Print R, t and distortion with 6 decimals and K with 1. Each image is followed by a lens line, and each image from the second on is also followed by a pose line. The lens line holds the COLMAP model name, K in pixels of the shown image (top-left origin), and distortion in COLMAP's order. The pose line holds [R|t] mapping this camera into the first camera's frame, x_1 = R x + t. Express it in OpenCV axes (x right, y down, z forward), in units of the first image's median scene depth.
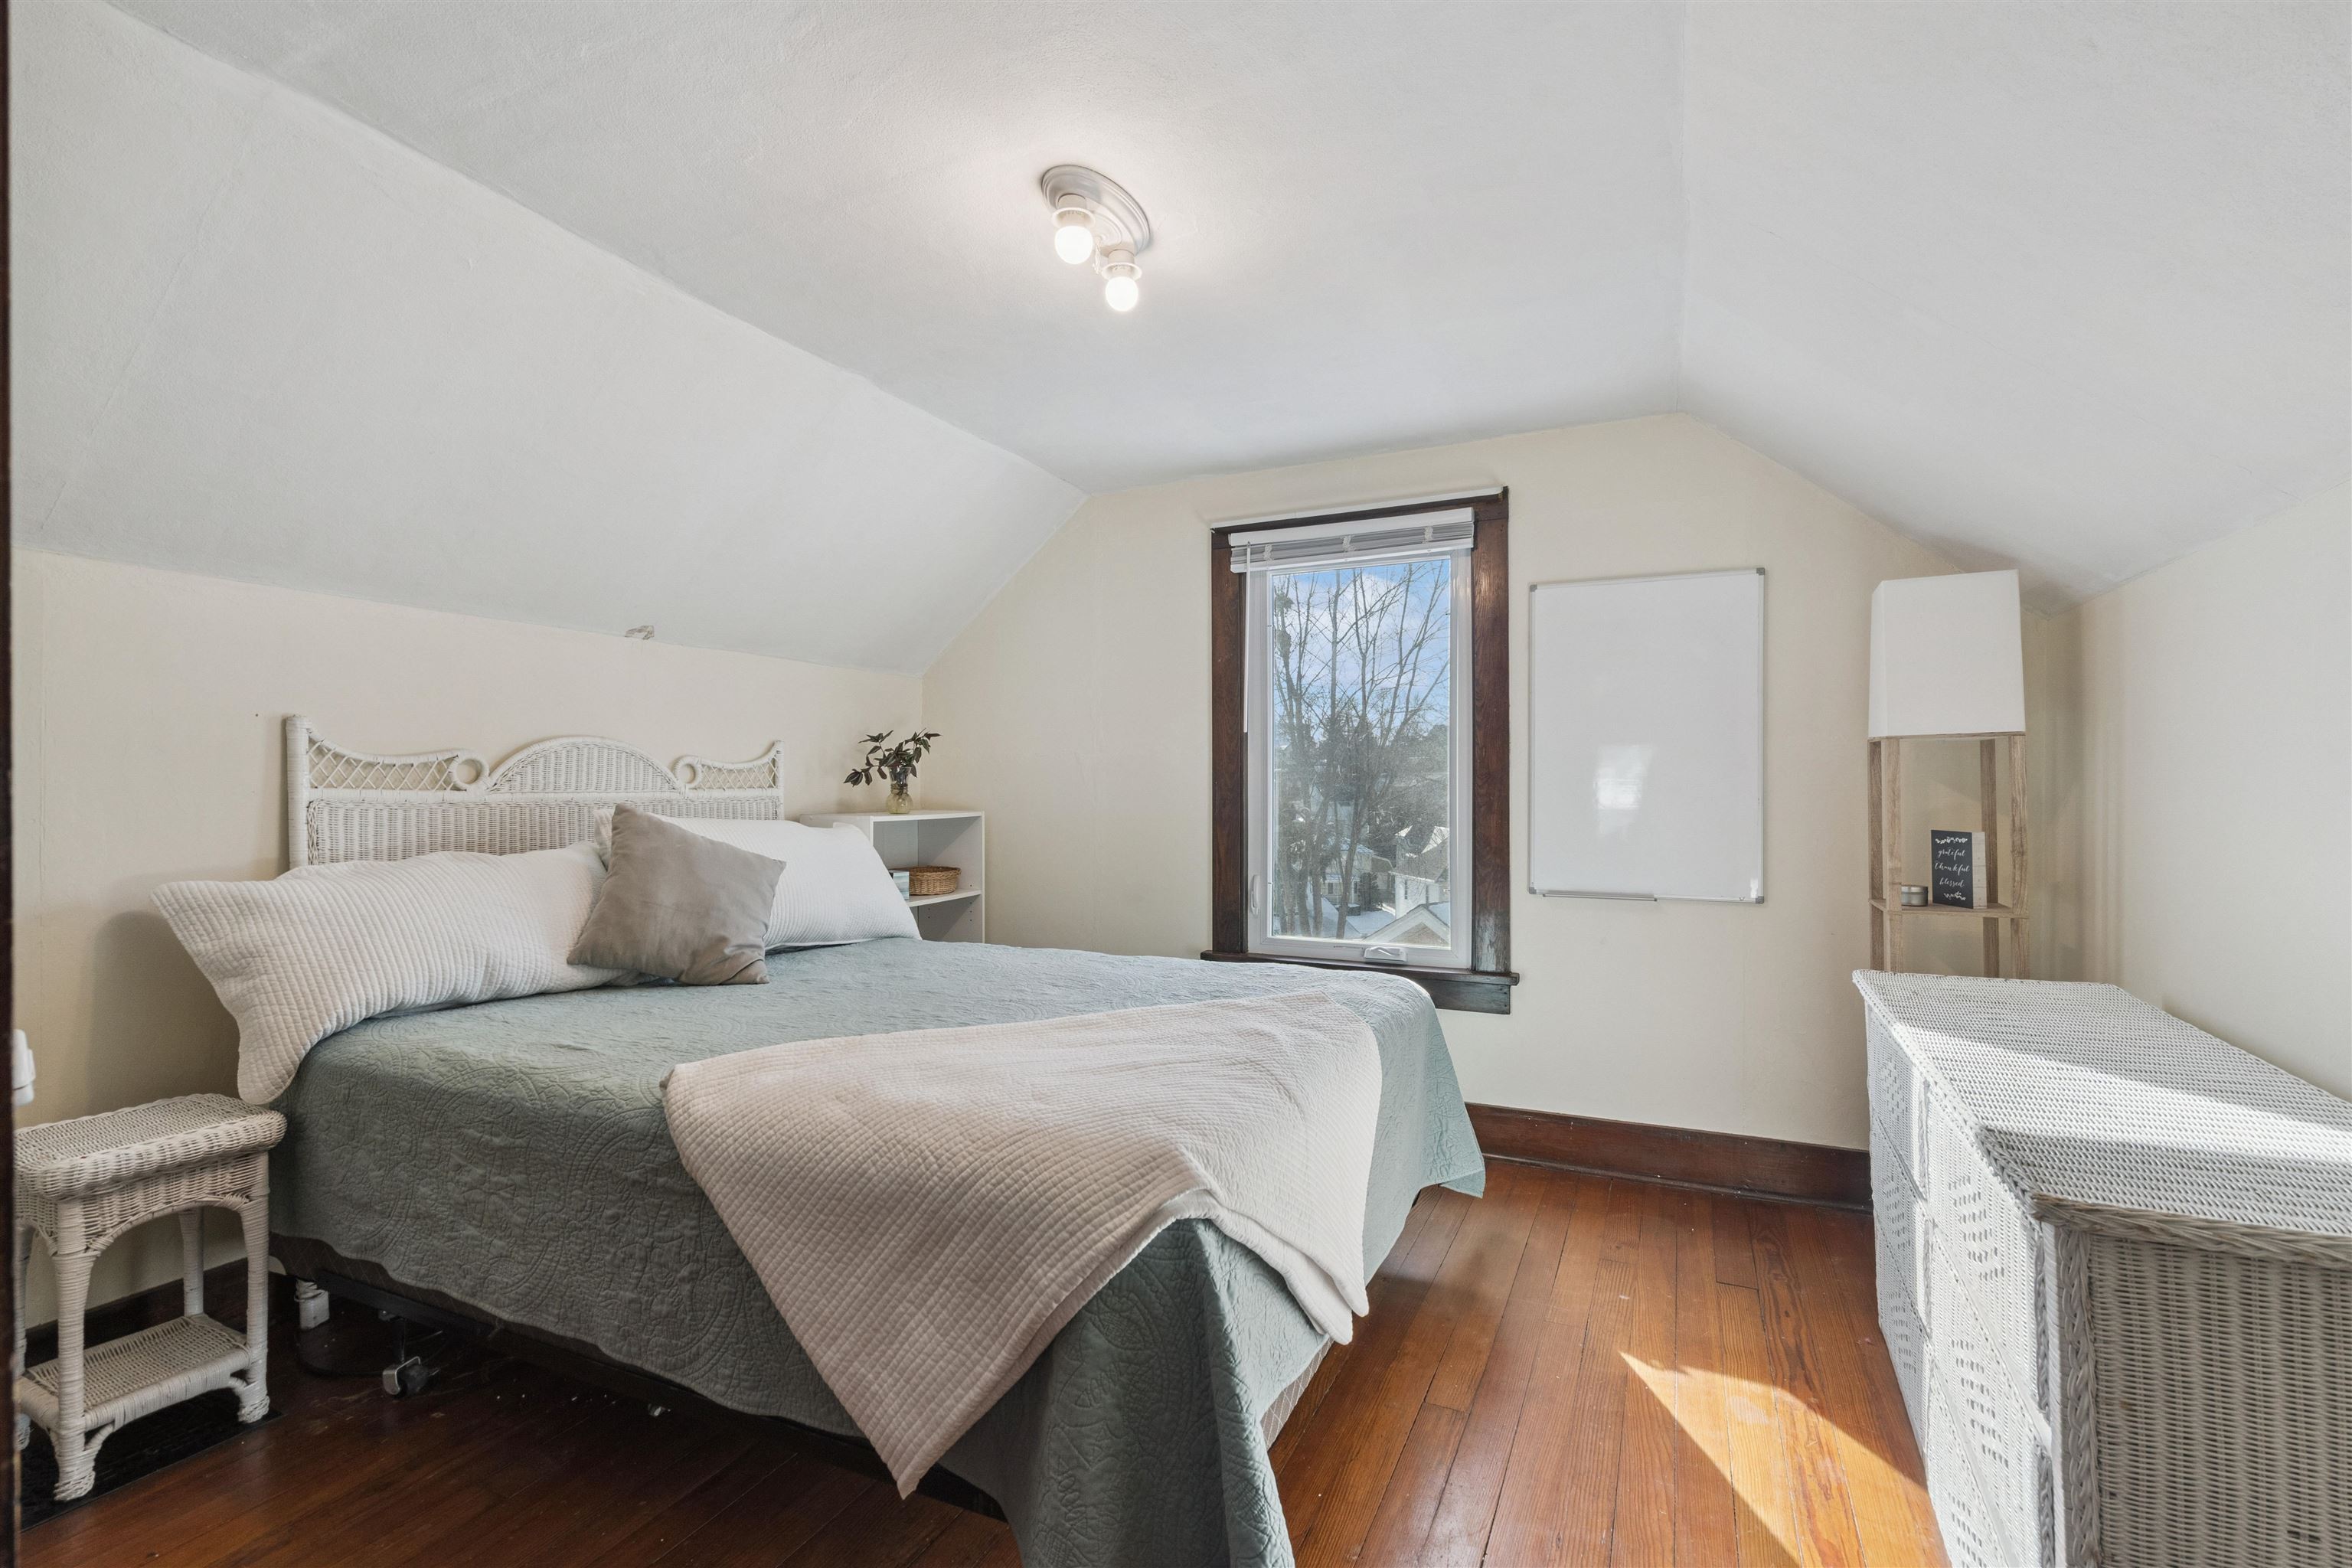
lens RADIAL K [[1076.1, 0, 1177.4], [0, 1076.1, 781.8], [0, 0, 1]] dist [-0.002469, 0.000240]
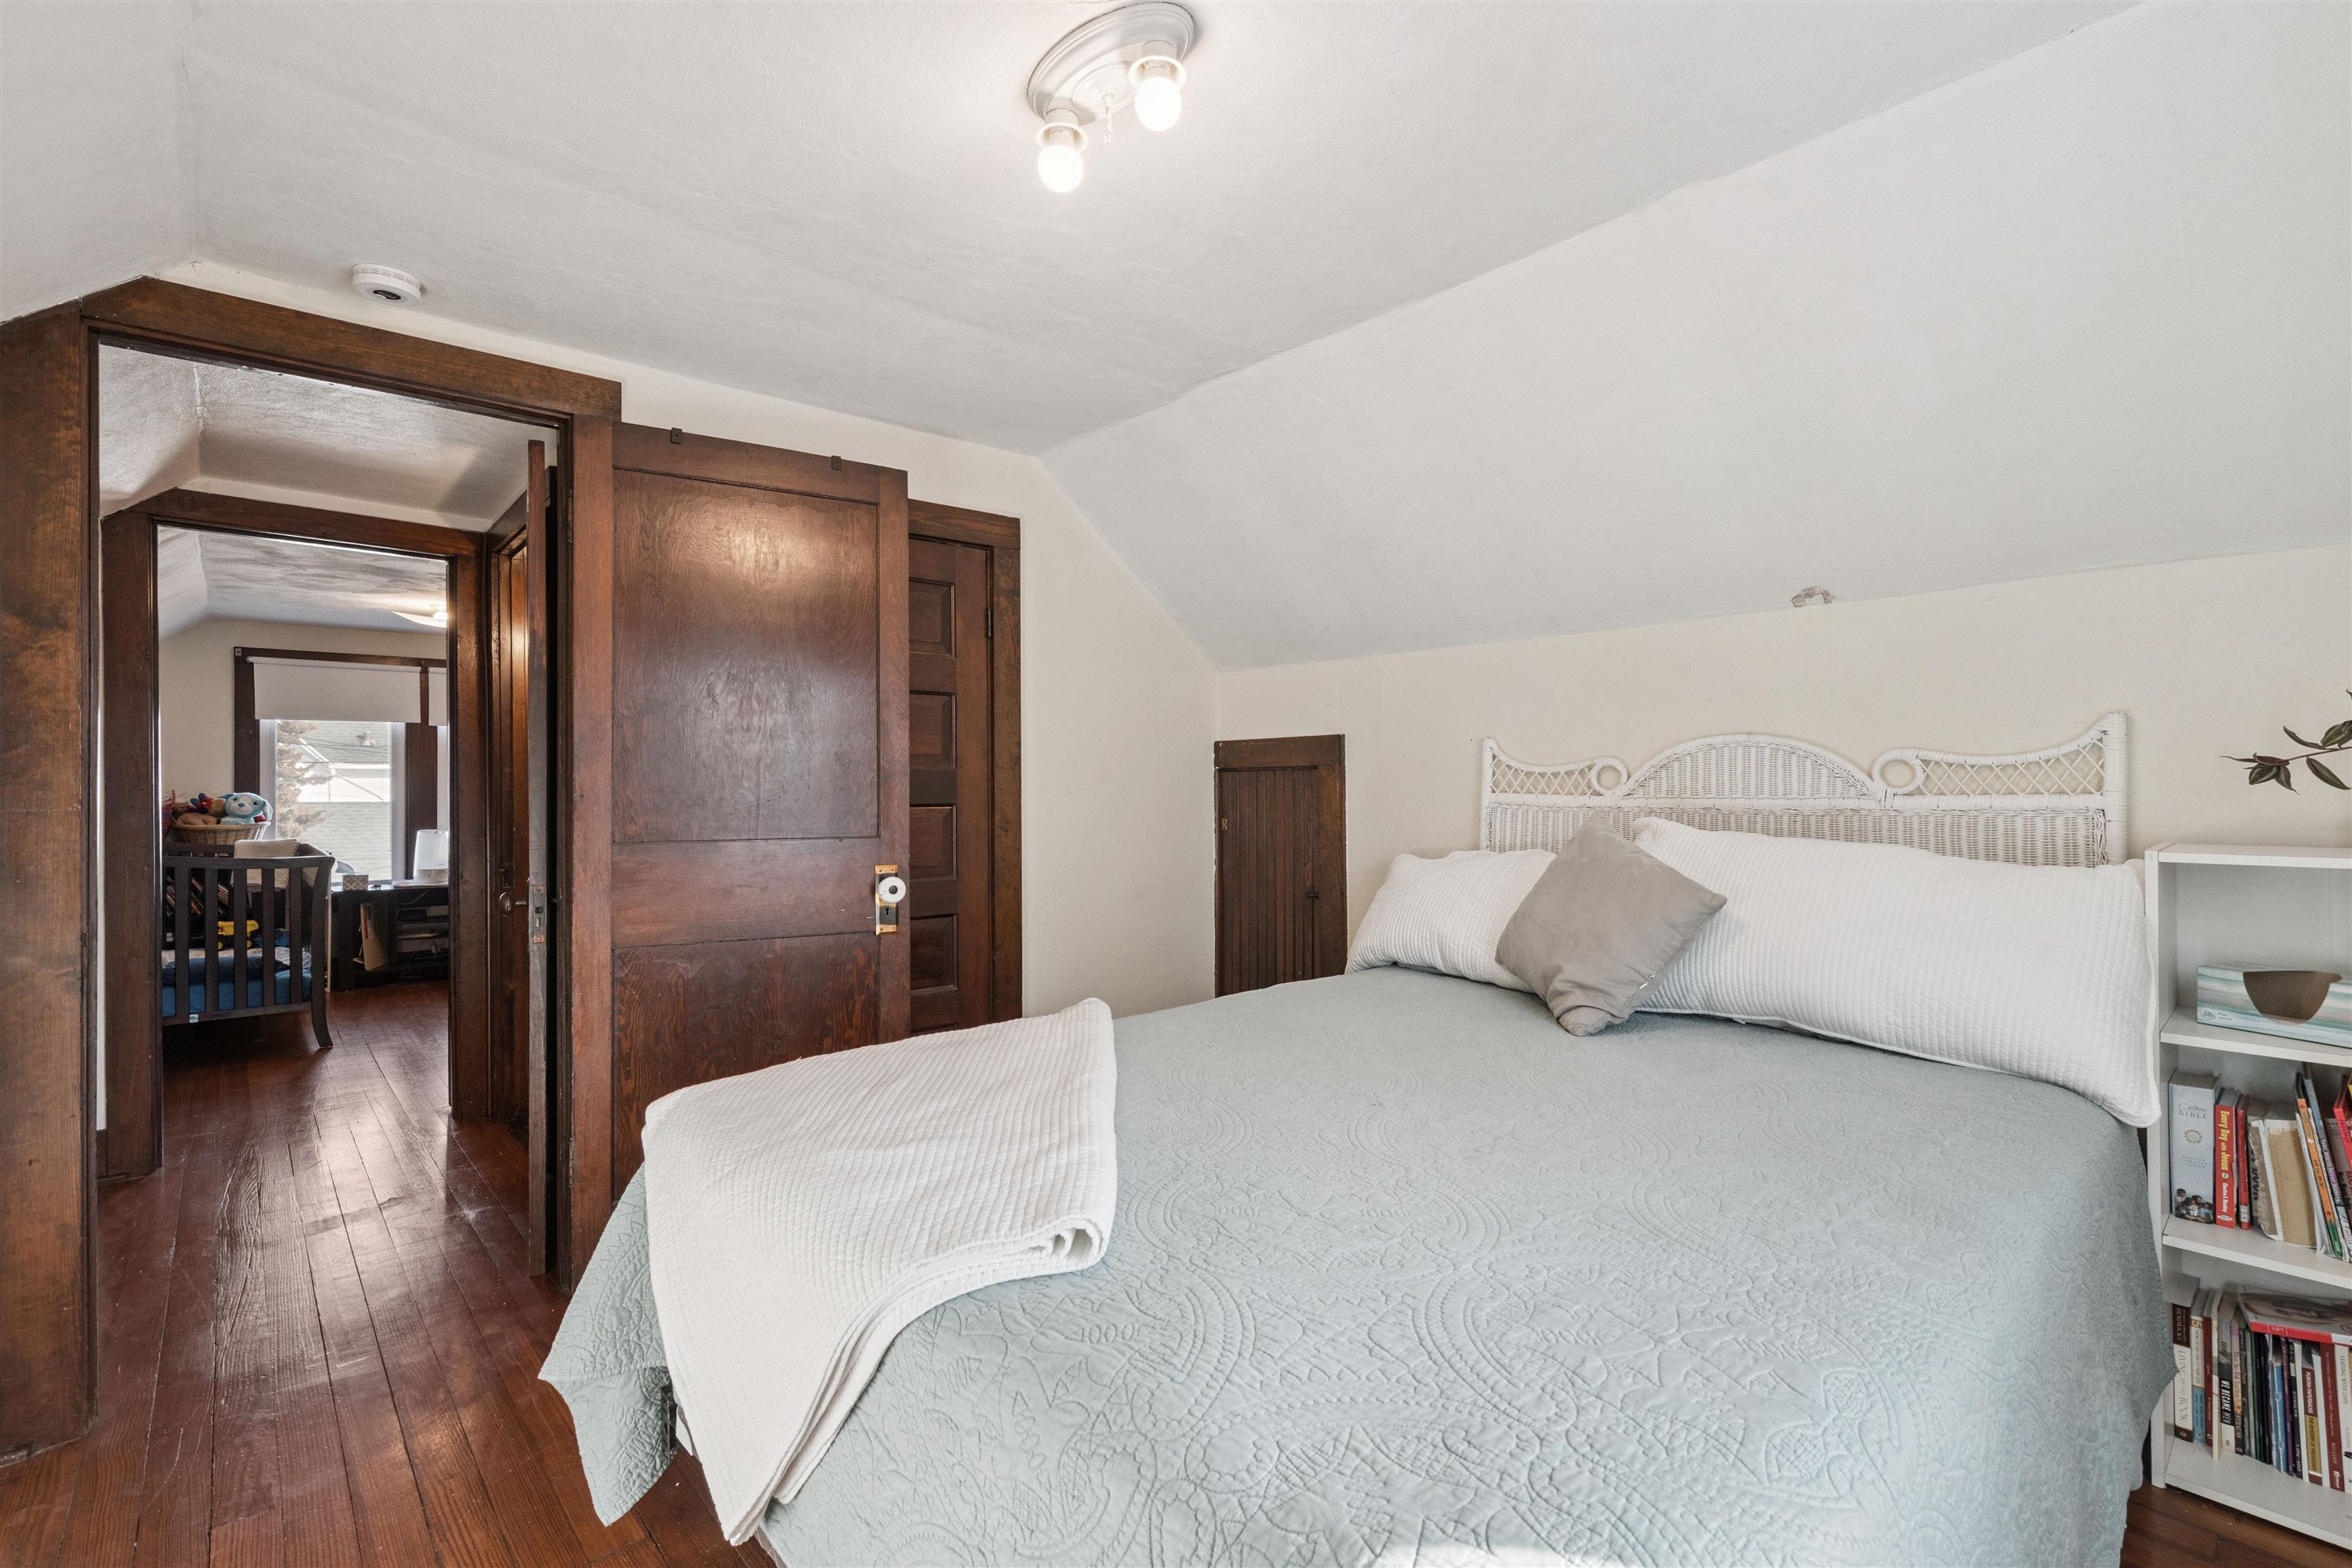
lens RADIAL K [[1076.1, 0, 1193.7], [0, 1076.1, 782.3], [0, 0, 1]] dist [-0.002469, 0.000240]
pose [[-0.383022, -0.004778, -0.923727, 0.484659], [0.008253, 0.999929, -0.008594, 0.000956], [0.923702, -0.010915, -0.382955, 1.053198]]
